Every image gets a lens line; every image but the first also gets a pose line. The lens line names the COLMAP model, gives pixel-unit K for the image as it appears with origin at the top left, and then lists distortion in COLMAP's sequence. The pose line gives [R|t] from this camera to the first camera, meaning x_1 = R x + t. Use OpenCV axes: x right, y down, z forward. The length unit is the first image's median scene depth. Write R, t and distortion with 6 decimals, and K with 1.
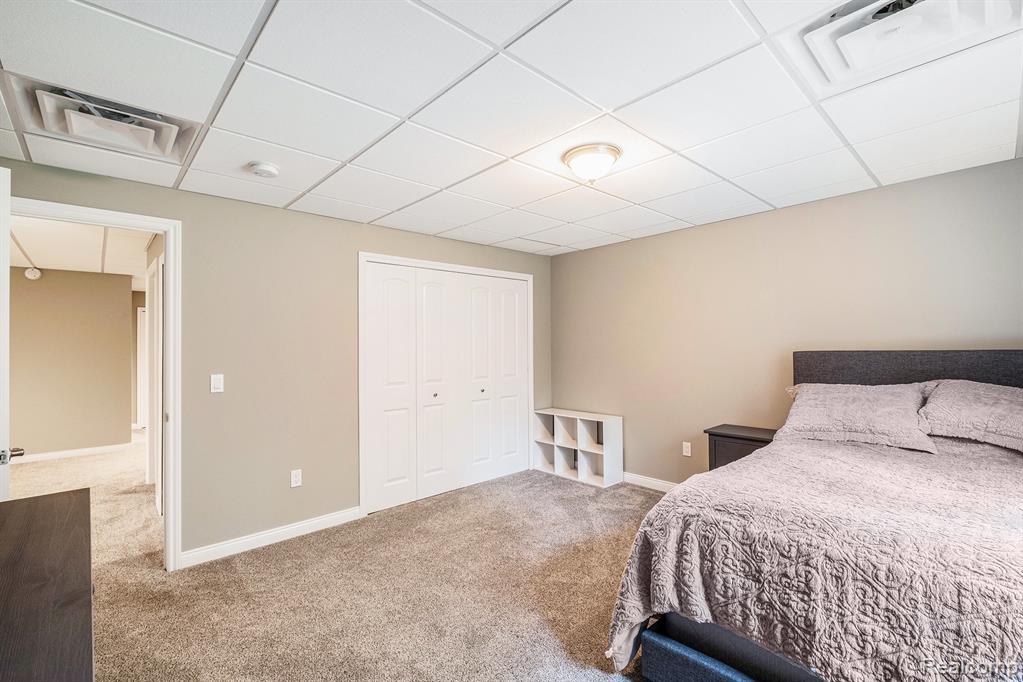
lens RADIAL K [[448.8, 0, 507.8], [0, 448.8, 340.2], [0, 0, 1]] dist [0.001317, -0.002156]
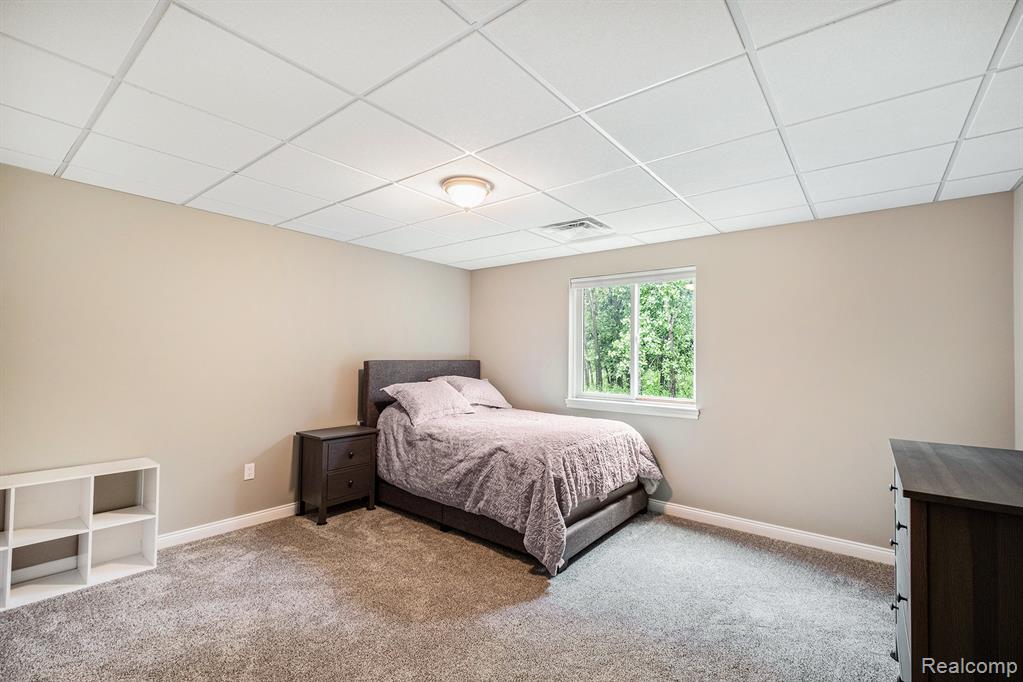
lens RADIAL K [[448.8, 0, 515.2], [0, 448.8, 346.1], [0, 0, 1]] dist [0.001317, -0.002156]
pose [[-0.160793, 0.034930, 0.986370, -0.857497], [-0.026040, 0.998876, -0.039618, 0.029279], [-0.986645, -0.032056, -0.159703, 0.973850]]
